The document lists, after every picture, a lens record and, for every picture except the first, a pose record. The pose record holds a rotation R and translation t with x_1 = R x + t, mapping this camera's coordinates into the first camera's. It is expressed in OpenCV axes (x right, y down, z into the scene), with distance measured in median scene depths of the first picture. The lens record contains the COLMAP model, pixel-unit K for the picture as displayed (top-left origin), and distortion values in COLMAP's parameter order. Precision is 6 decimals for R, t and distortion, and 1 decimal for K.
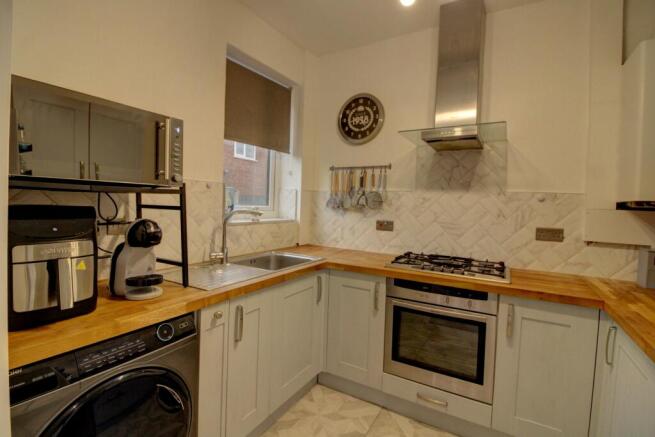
lens RADIAL K [[307.9, 0, 327.1], [0, 307.9, 215.7], [0, 0, 1]] dist [-0.004892, -0.005286]
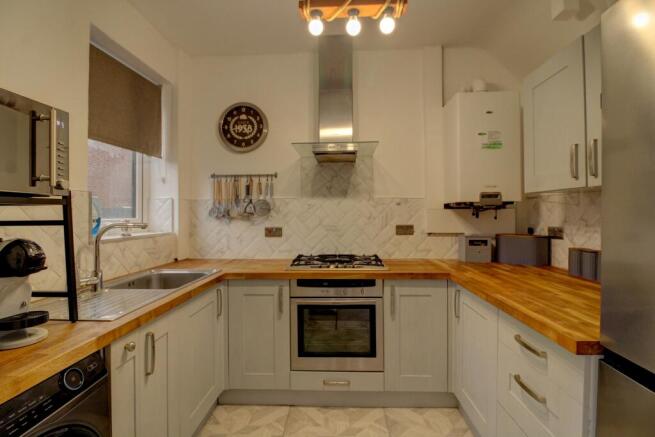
lens RADIAL K [[307.9, 0, 330.1], [0, 307.9, 216.3], [0, 0, 1]] dist [-0.004892, -0.005286]
pose [[0.884239, -0.041480, 0.465189, -0.162285], [0.054031, 0.998446, -0.013674, 0.004504], [-0.463899, 0.037226, 0.885106, -0.007574]]
